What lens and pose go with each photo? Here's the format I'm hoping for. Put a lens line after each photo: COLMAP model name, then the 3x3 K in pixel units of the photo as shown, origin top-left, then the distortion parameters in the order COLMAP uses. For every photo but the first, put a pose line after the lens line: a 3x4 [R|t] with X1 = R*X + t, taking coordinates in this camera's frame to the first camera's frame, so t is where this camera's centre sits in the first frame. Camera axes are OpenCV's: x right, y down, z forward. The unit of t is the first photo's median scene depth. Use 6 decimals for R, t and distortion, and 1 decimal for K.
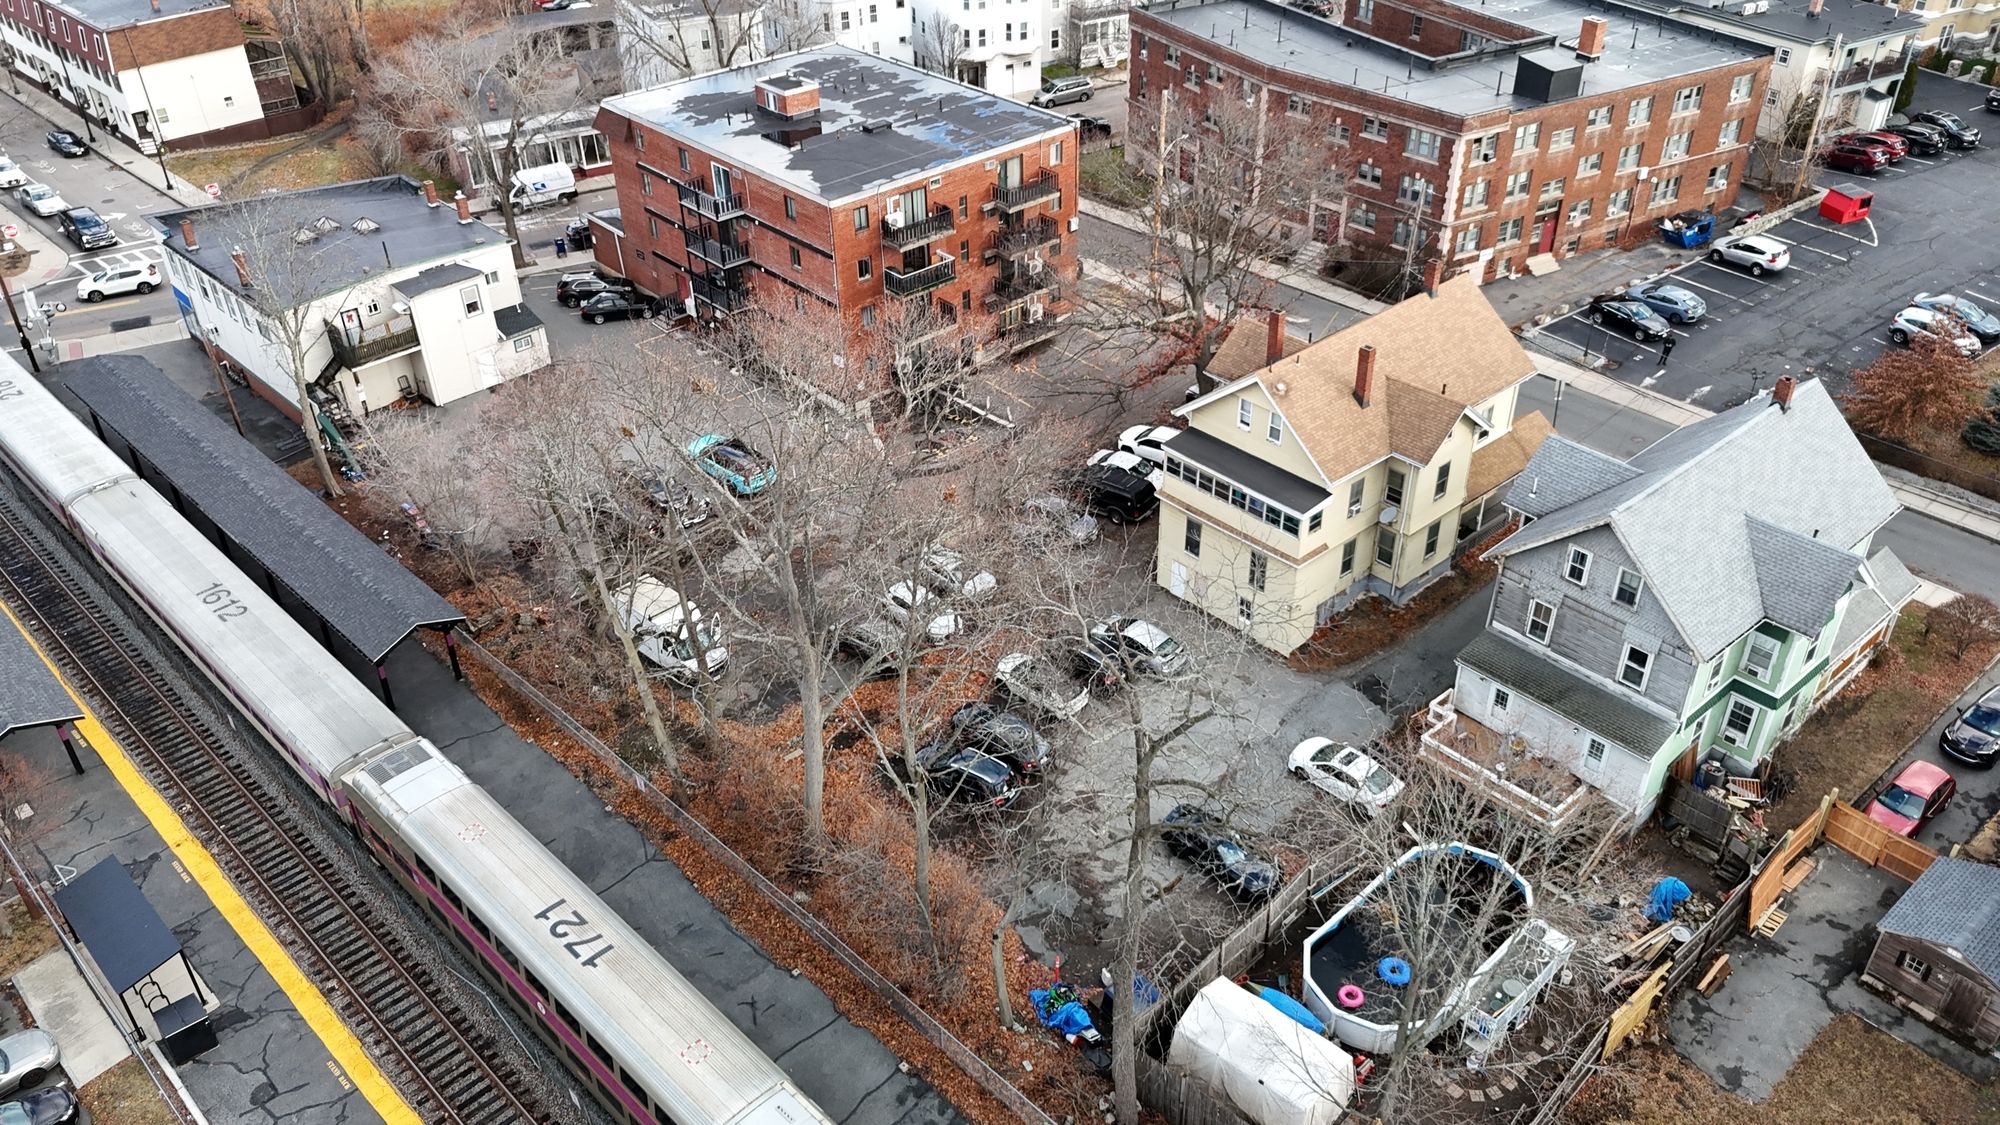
lens RADIAL K [[1467.4, 0, 997.6], [0, 1467.4, 573.3], [0, 0, 1]] dist [0.065131, -0.056322]
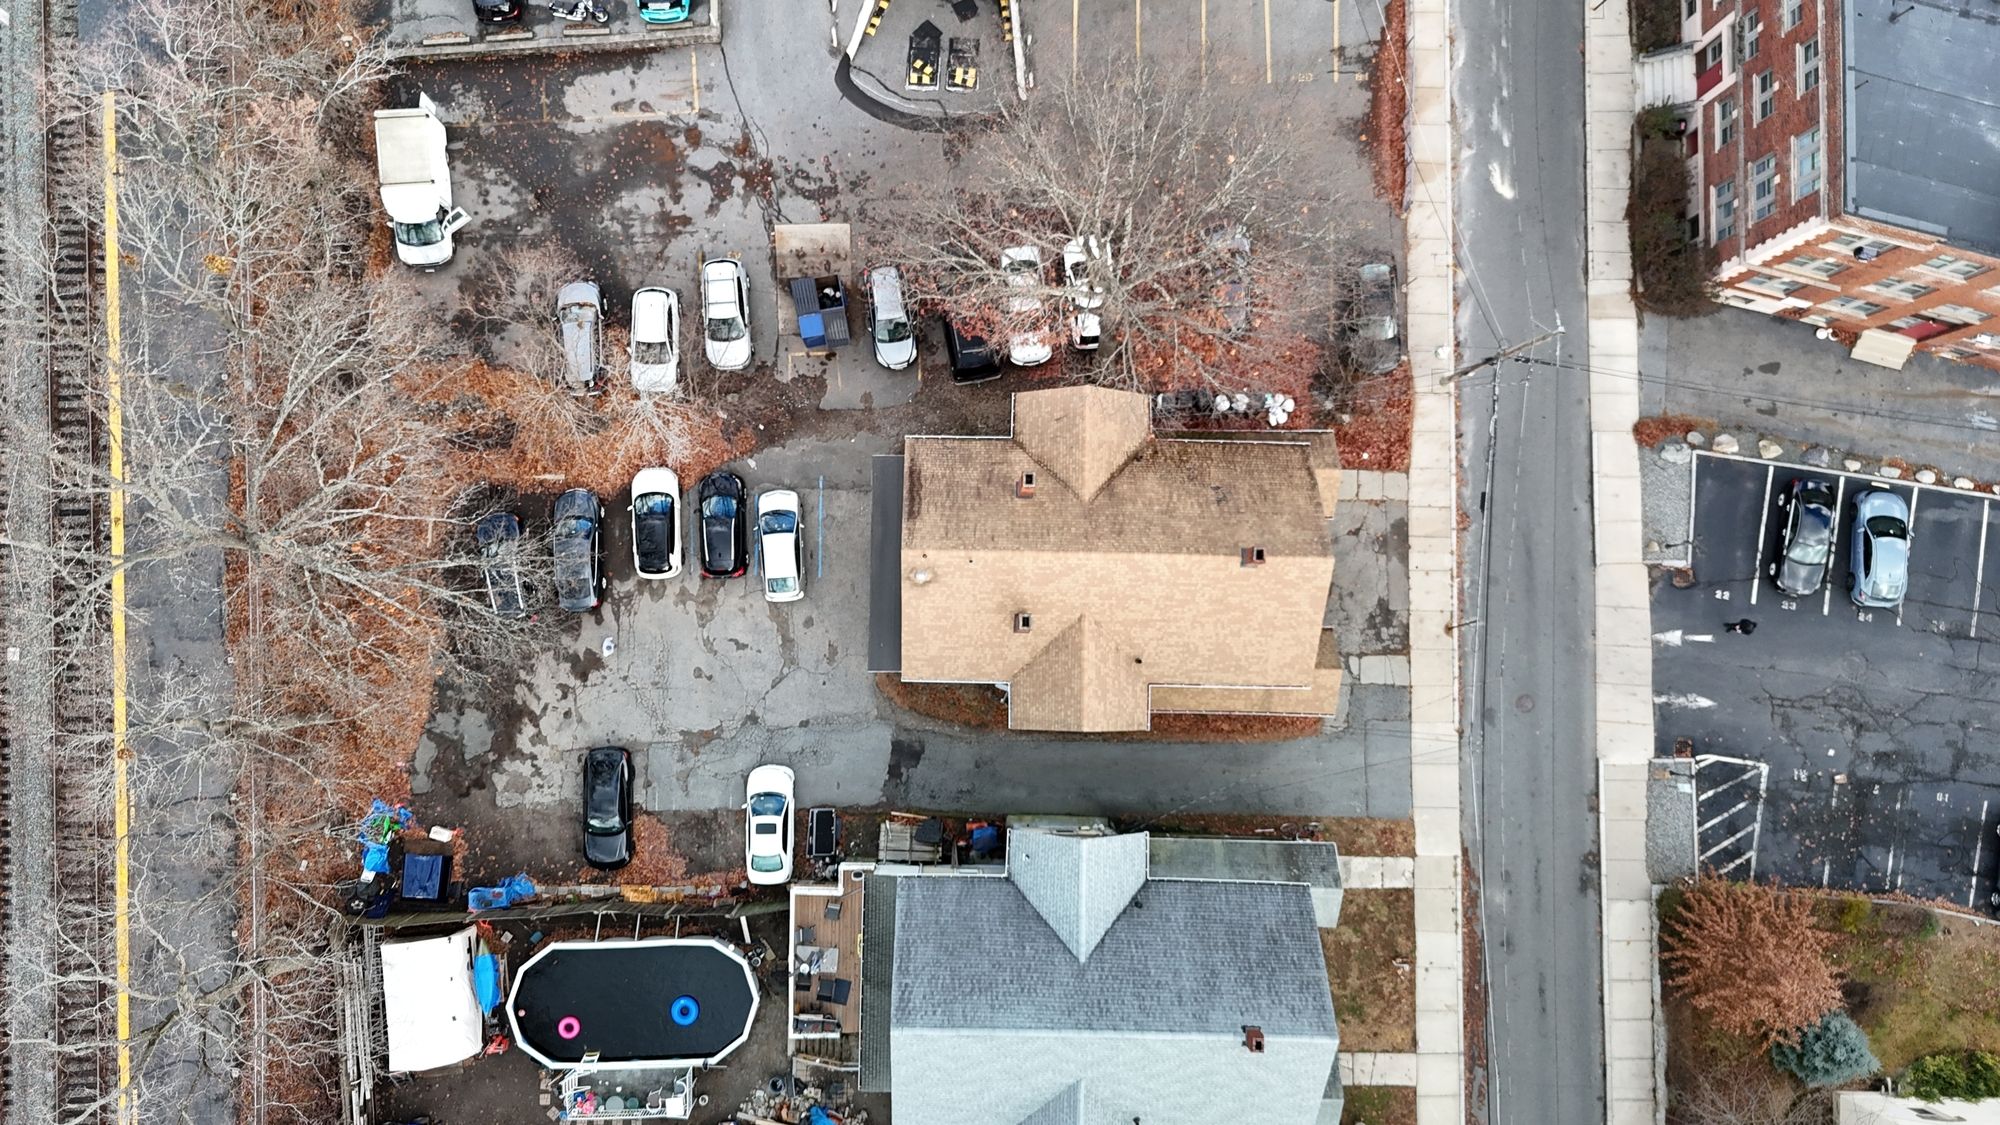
lens RADIAL K [[1467.4, 0, 997.6], [0, 1467.4, 573.3], [0, 0, 1]] dist [0.065131, -0.056322]
pose [[0.741141, 0.671349, -0.000367, 0.158989], [-0.413053, 0.456424, 0.788076, -0.563748], [0.529242, -0.583924, 0.615578, 0.364359]]
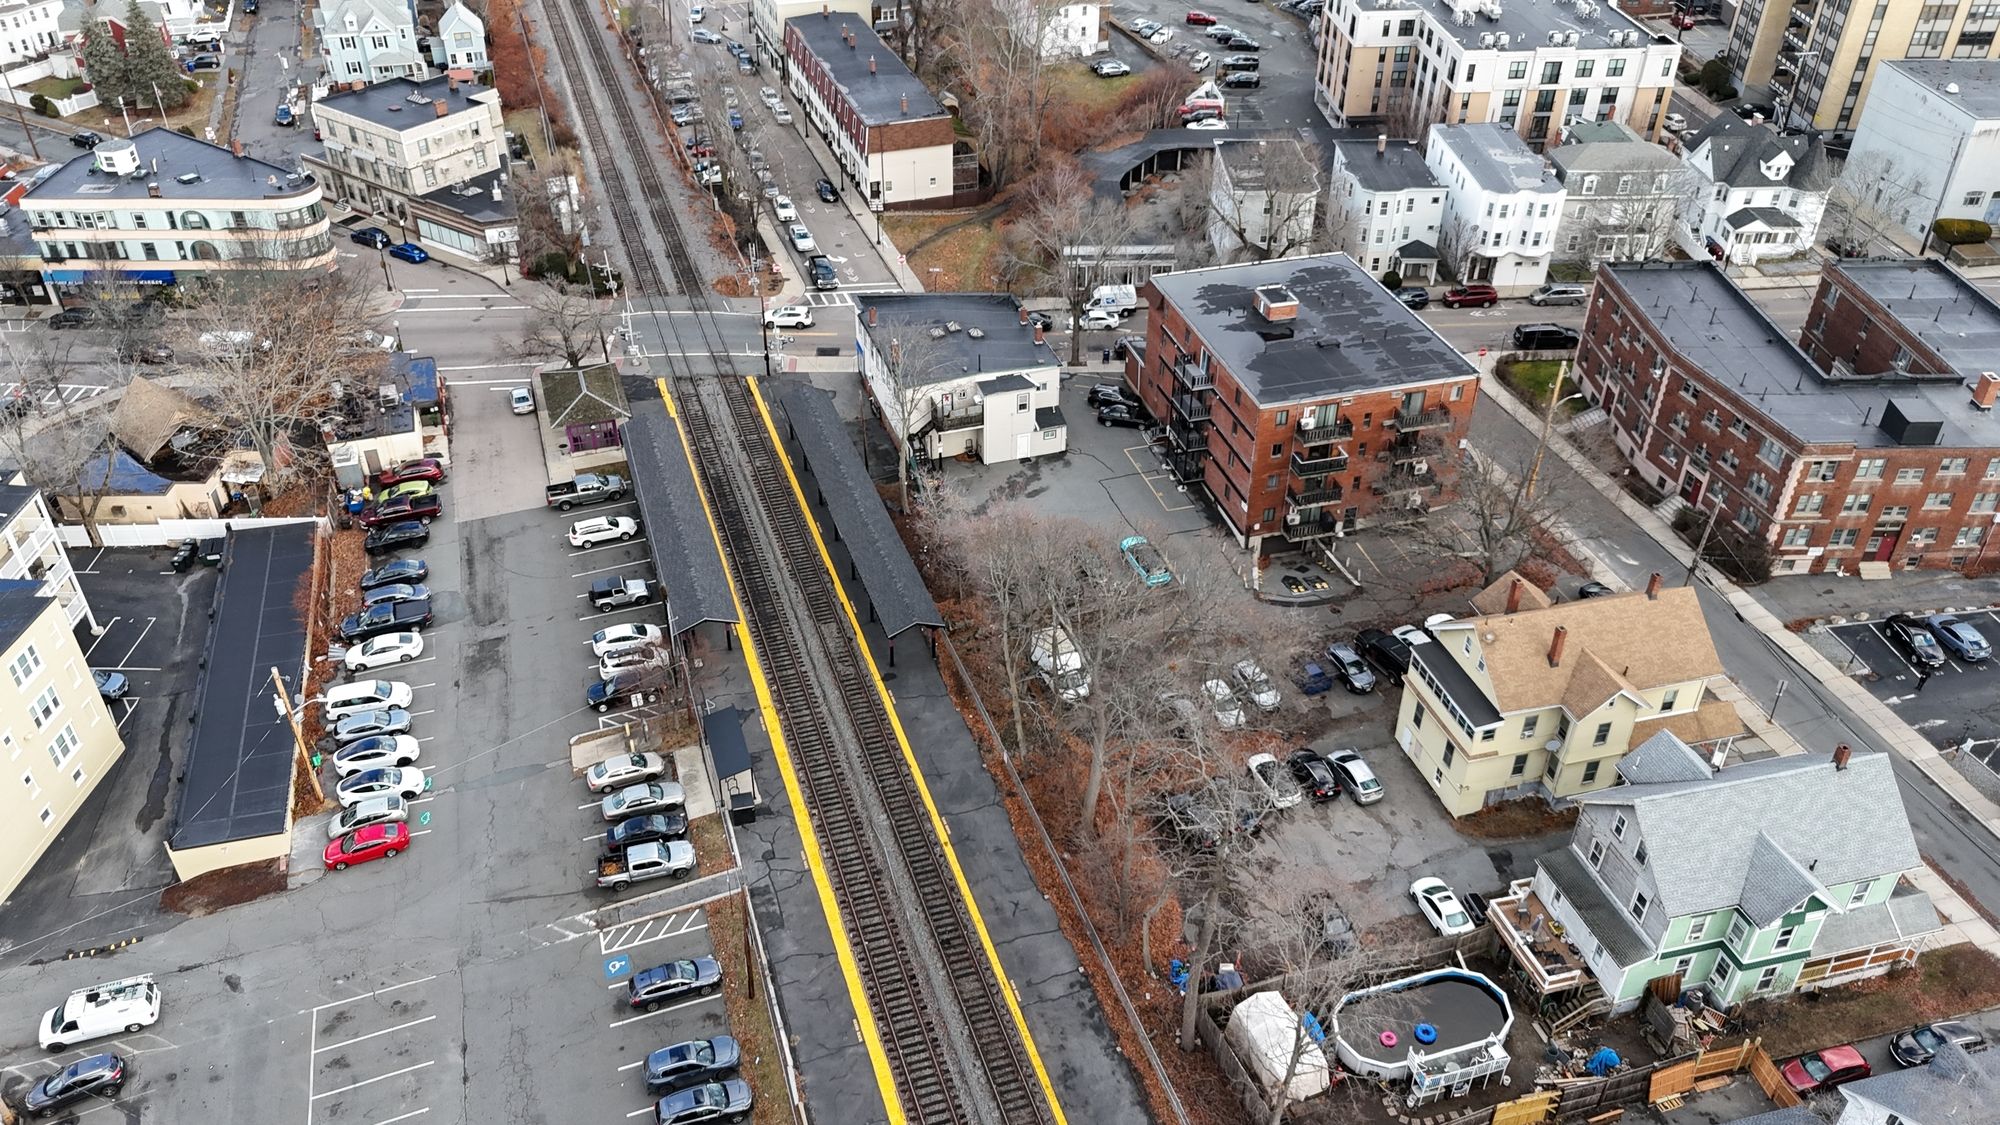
lens RADIAL K [[1467.4, 0, 997.6], [0, 1467.4, 573.3], [0, 0, 1]] dist [0.065131, -0.056322]
pose [[0.893879, 0.274594, -0.354370, 0.182886], [-0.268336, 0.960940, 0.067750, -0.110196], [0.359132, 0.034530, 0.932648, -0.359883]]
